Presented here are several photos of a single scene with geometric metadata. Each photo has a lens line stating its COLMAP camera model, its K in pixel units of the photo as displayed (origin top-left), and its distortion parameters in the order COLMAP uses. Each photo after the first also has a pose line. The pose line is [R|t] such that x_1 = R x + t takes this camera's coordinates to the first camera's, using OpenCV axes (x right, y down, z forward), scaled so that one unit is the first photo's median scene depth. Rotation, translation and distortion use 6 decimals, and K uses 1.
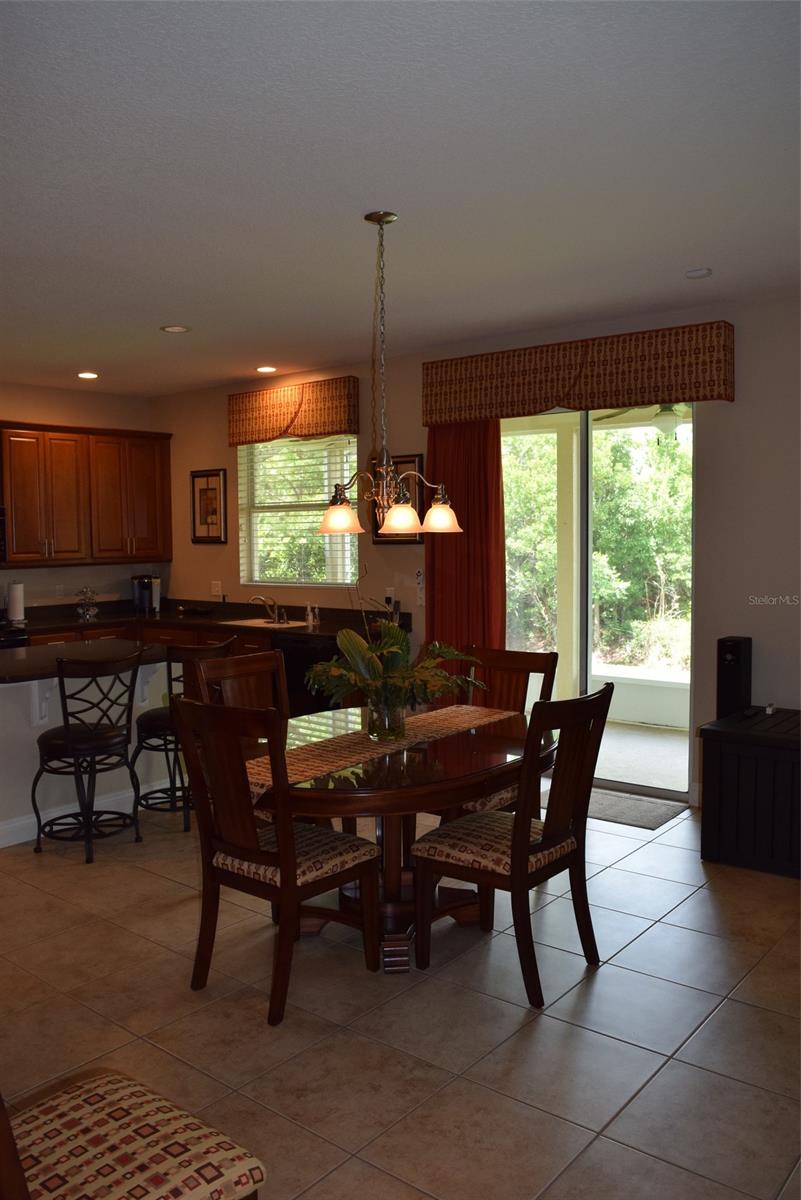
lens RADIAL K [[934.3, 0, 401.9], [0, 934.3, 607.5], [0, 0, 1]] dist [-0.098409, 0.021270]
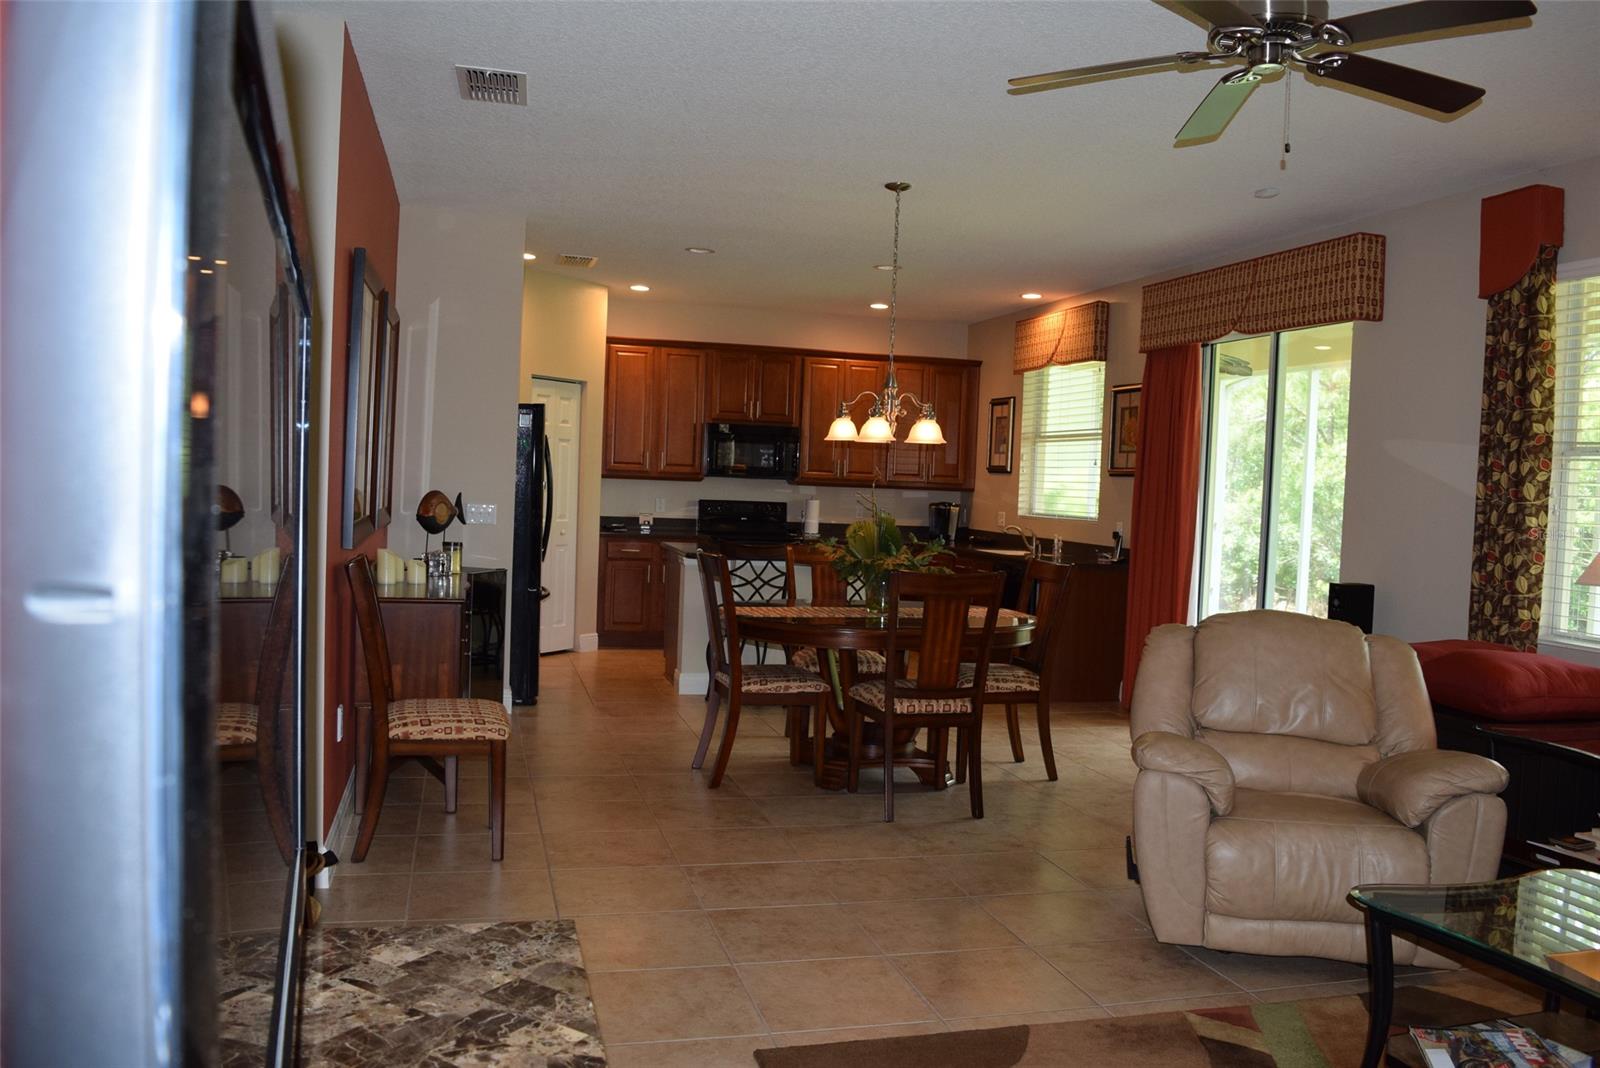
lens RADIAL K [[1245.7, 0, 791.9], [0, 1245.7, 538.0], [0, 0, 1]] dist [-0.098409, 0.021270]
pose [[0.805846, 0.070388, -0.587927, 0.417365], [-0.095473, 0.995363, -0.011693, 0.037358], [0.584377, 0.065554, 0.808830, -0.187449]]
